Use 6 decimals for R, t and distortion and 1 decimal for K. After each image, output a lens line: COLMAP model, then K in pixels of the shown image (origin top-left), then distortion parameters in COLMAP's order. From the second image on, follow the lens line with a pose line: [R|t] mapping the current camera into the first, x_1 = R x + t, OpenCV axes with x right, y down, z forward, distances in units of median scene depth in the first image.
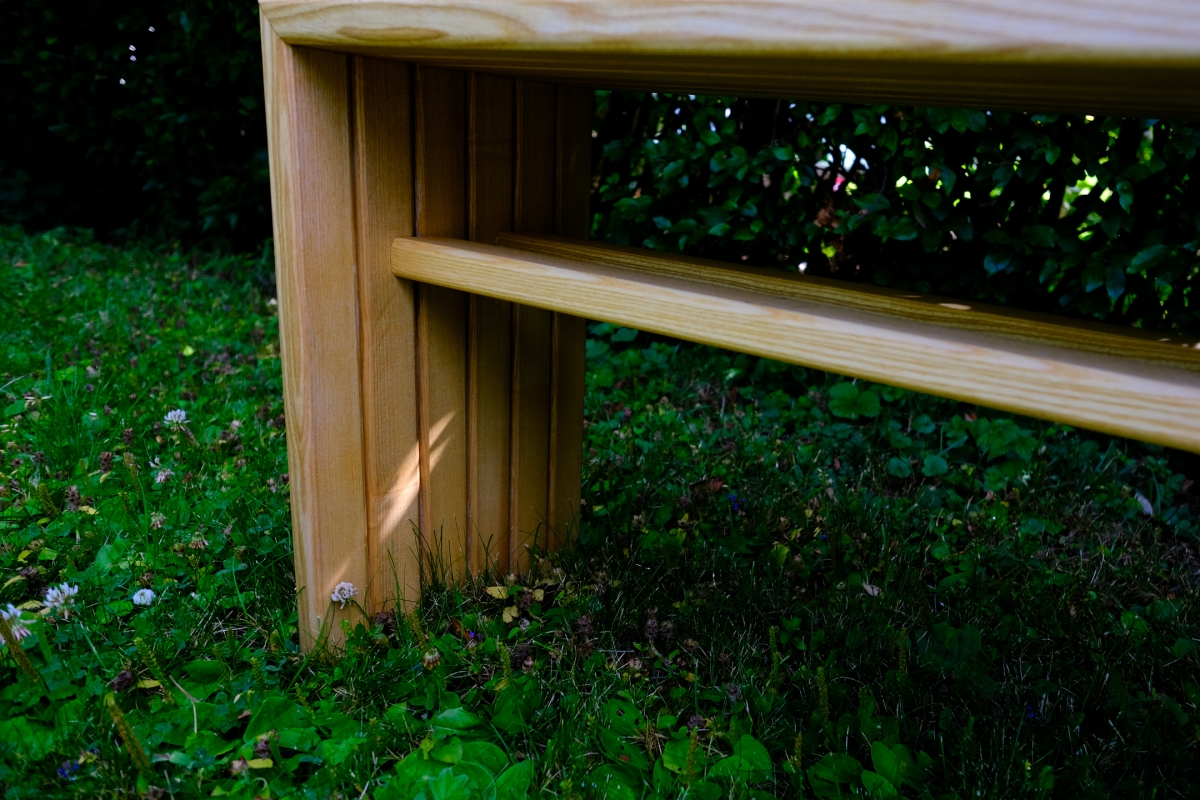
lens RADIAL K [[883.8, 0, 717.0], [0, 883.8, 398.1], [0, 0, 1]] dist [0.000240, -0.000908]
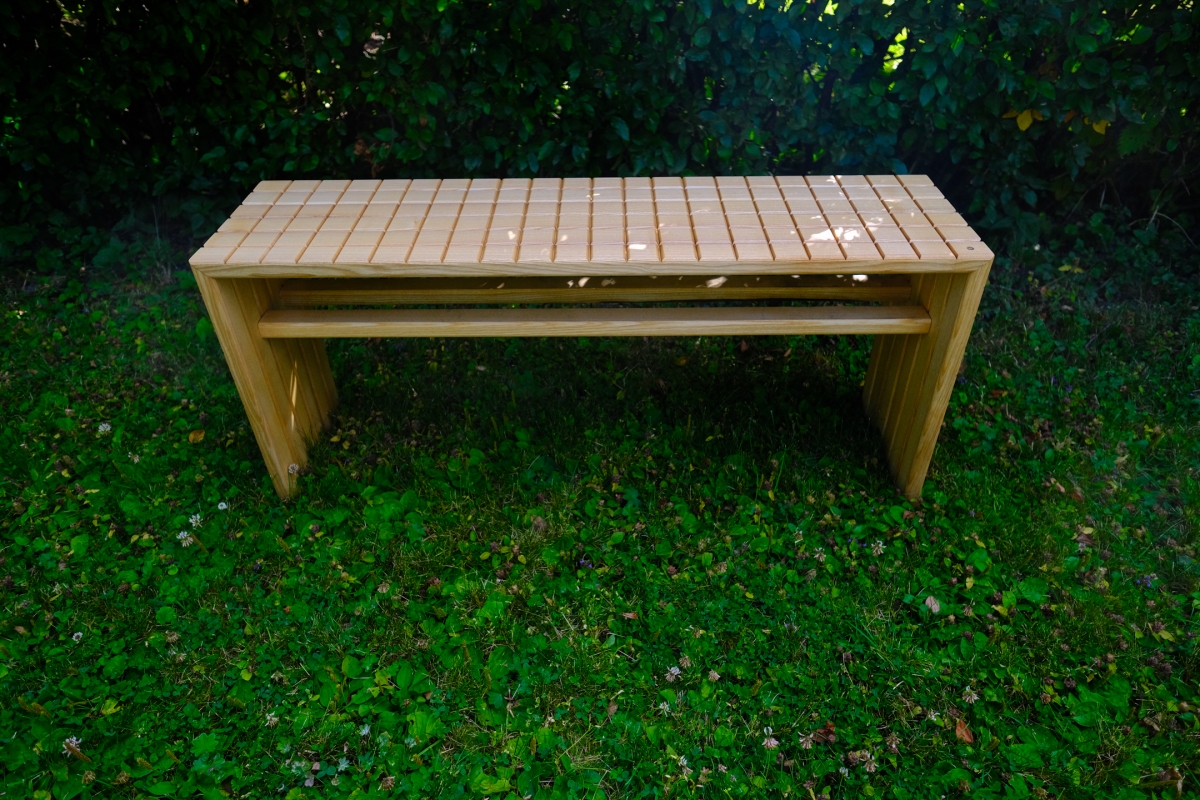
lens RADIAL K [[789.4, 0, 607.0], [0, 789.4, 380.4], [0, 0, 1]] dist [-0.004365, 0.001514]
pose [[0.842631, -0.383198, 0.378329, -0.391903], [0.221523, 0.887042, 0.405072, -0.600305], [-0.490816, -0.257518, 0.832336, -1.007826]]
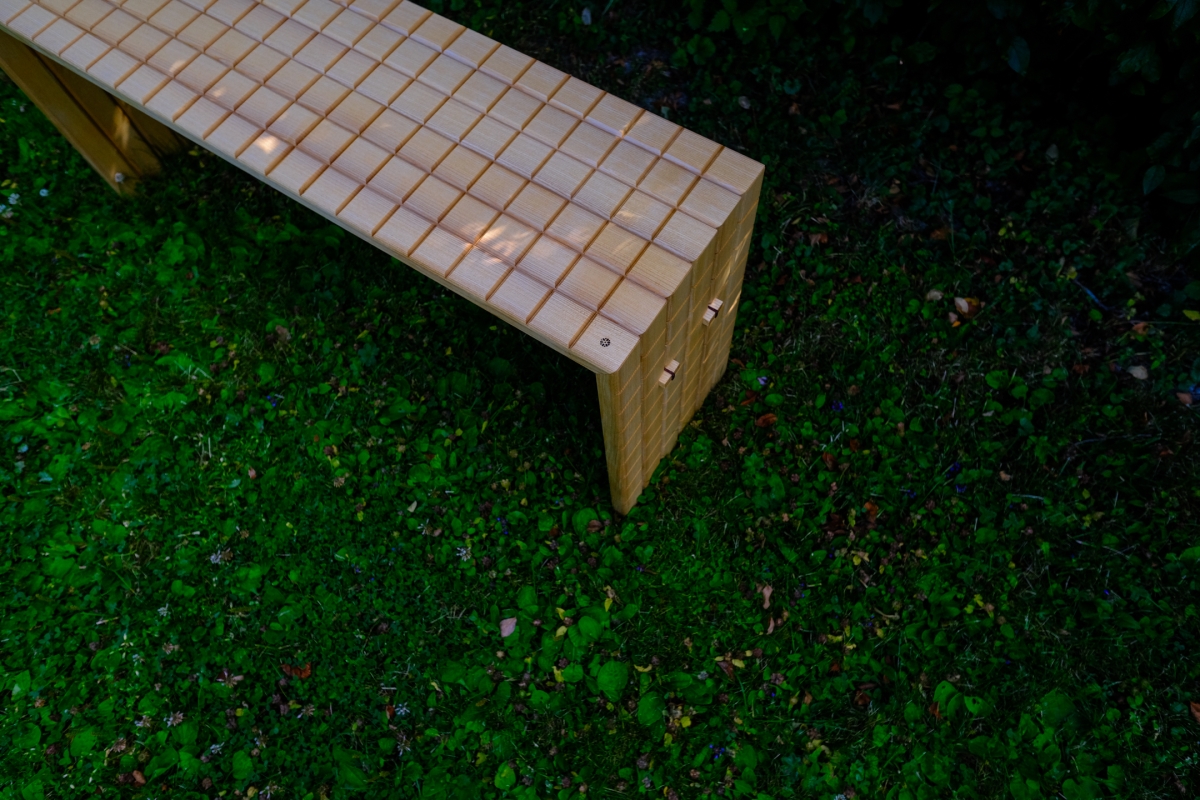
lens RADIAL K [[798.8, 0, 600.0], [0, 798.8, 400.0], [0, 0, 1]] dist [-0.001729, -0.001099]
pose [[0.992057, -0.028384, -0.122543, 1.065730], [0.111603, 0.648022, 0.753401, -0.831967], [0.058026, -0.761093, 0.646043, -0.748991]]
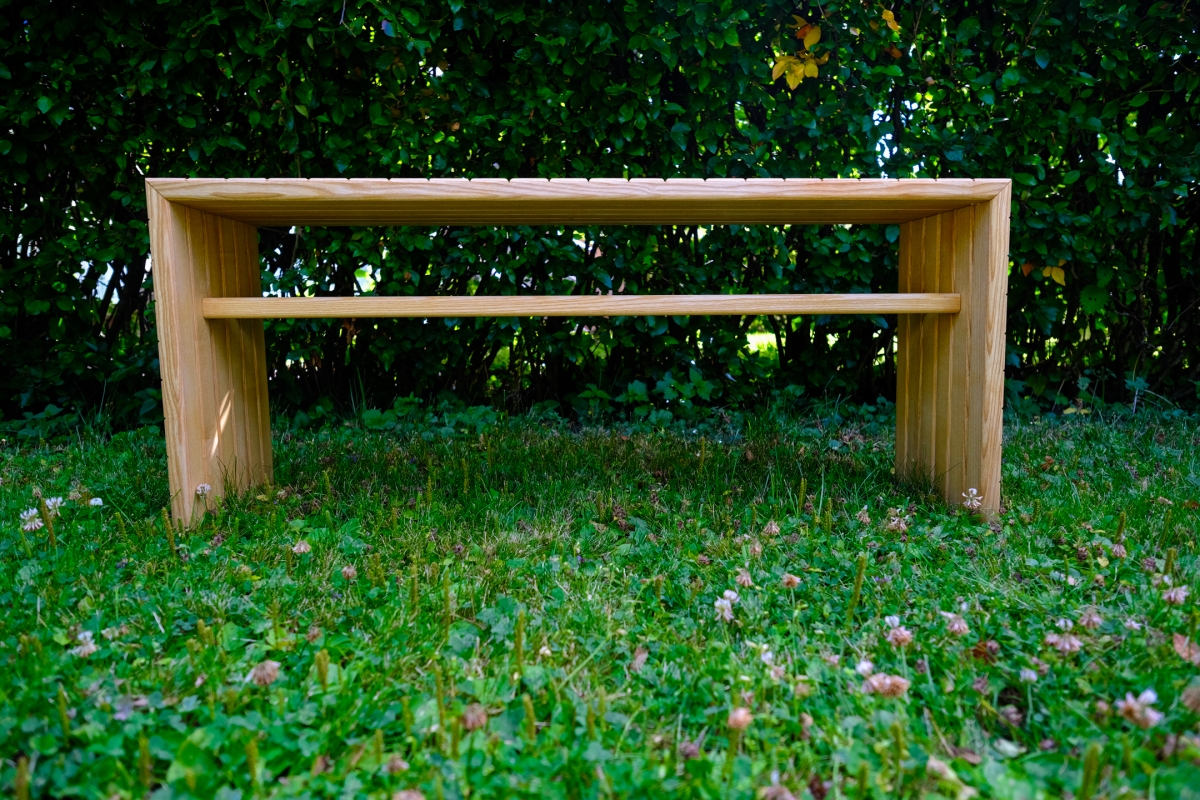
lens RADIAL K [[789.4, 0, 607.0], [0, 789.4, 380.4], [0, 0, 1]] dist [-0.004365, 0.001514]
pose [[0.814812, -0.137873, 0.563092, -0.581238], [0.231909, 0.967724, -0.098633, 0.330687], [-0.531318, 0.210953, 0.820487, -0.758096]]
